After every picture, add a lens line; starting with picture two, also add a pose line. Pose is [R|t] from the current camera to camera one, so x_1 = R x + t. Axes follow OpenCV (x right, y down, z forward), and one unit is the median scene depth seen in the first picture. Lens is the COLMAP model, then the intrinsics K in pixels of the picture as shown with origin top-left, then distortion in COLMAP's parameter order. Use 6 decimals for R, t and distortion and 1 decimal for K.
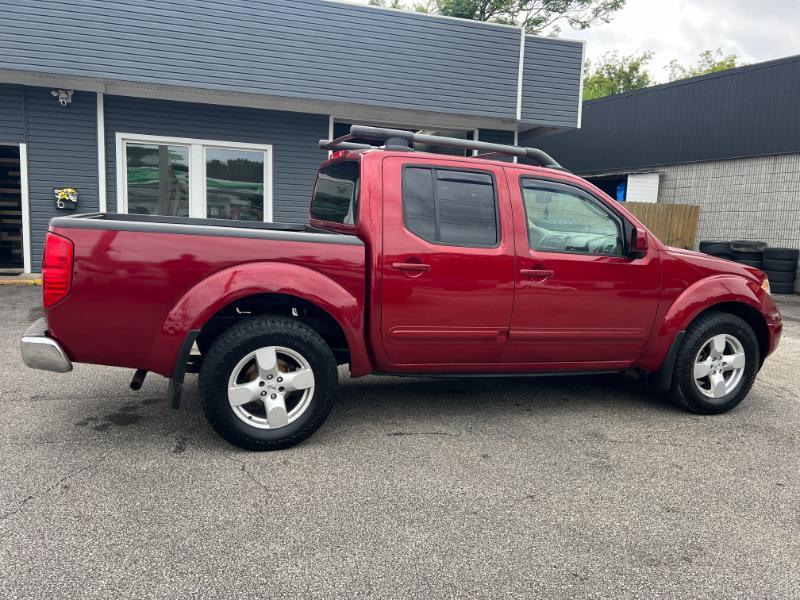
lens RADIAL K [[605.4, 0, 398.0], [0, 605.4, 298.5], [0, 0, 1]] dist [0.047438, -0.053167]
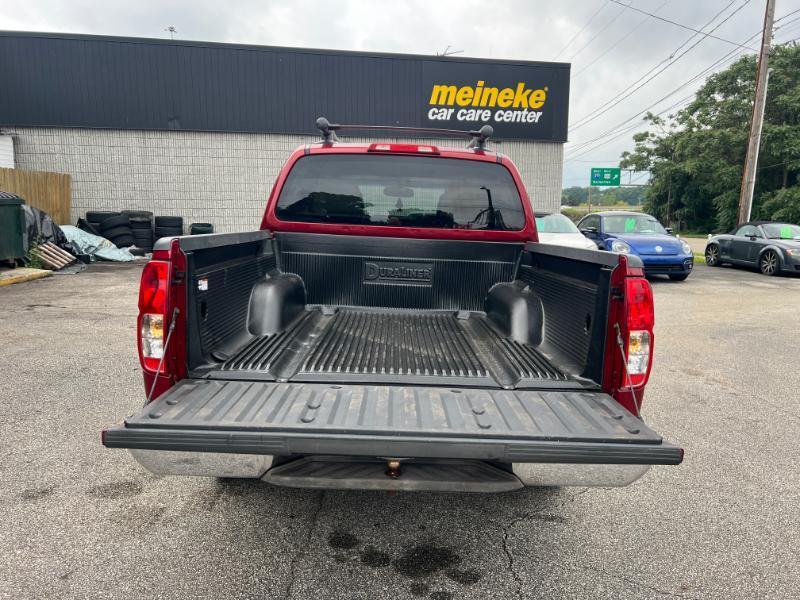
lens RADIAL K [[605.4, 0, 403.8], [0, 605.4, 296.4], [0, 0, 1]] dist [0.047438, -0.053167]
pose [[0.305481, -0.171602, 0.936608, -0.907483], [0.110658, 0.983360, 0.144076, -0.150887], [-0.945746, 0.059631, 0.319387, 0.726421]]
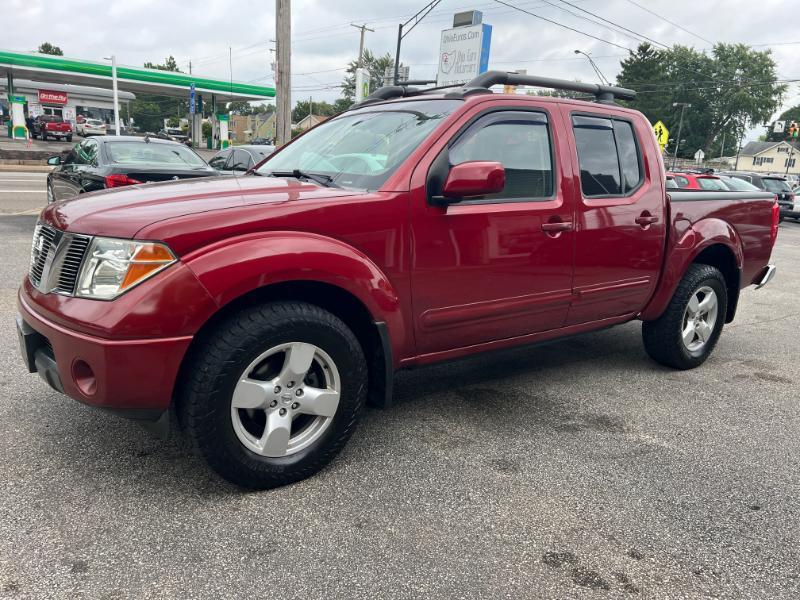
lens RADIAL K [[605.4, 0, 407.1], [0, 605.4, 311.6], [0, 0, 1]] dist [0.047438, -0.053167]
pose [[-0.941751, -0.016766, -0.335892, 0.507385], [-0.135577, 0.932931, 0.333554, -0.228891], [0.307772, 0.359664, -0.880862, 1.926906]]
